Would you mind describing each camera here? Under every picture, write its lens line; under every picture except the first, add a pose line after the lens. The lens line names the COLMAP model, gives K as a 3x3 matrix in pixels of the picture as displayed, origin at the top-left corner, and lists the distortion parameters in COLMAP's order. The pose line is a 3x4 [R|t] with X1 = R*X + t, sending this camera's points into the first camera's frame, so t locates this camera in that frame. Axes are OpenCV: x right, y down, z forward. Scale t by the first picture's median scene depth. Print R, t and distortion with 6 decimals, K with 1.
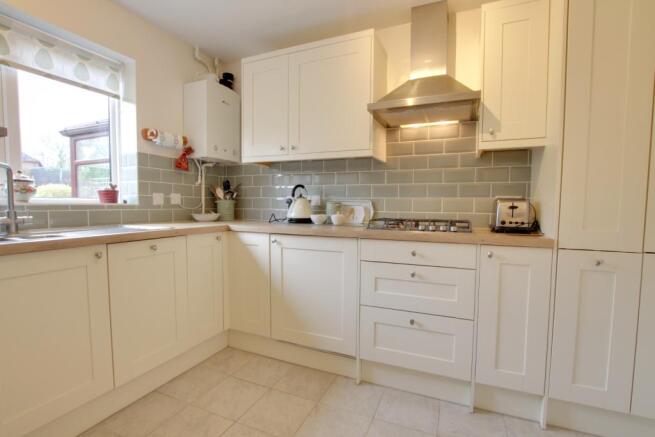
lens RADIAL K [[312.5, 0, 329.8], [0, 312.5, 219.7], [0, 0, 1]] dist [-0.003735, -0.000369]
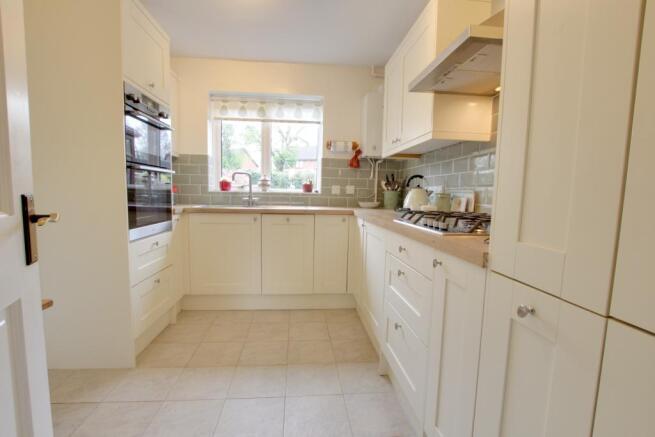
lens RADIAL K [[312.5, 0, 329.6], [0, 312.5, 221.6], [0, 0, 1]] dist [-0.003735, -0.000369]
pose [[0.489657, 0.084418, -0.867819, 0.687363], [-0.061906, 0.996156, 0.061972, -0.009755], [0.869715, 0.023378, 0.493000, 0.291882]]
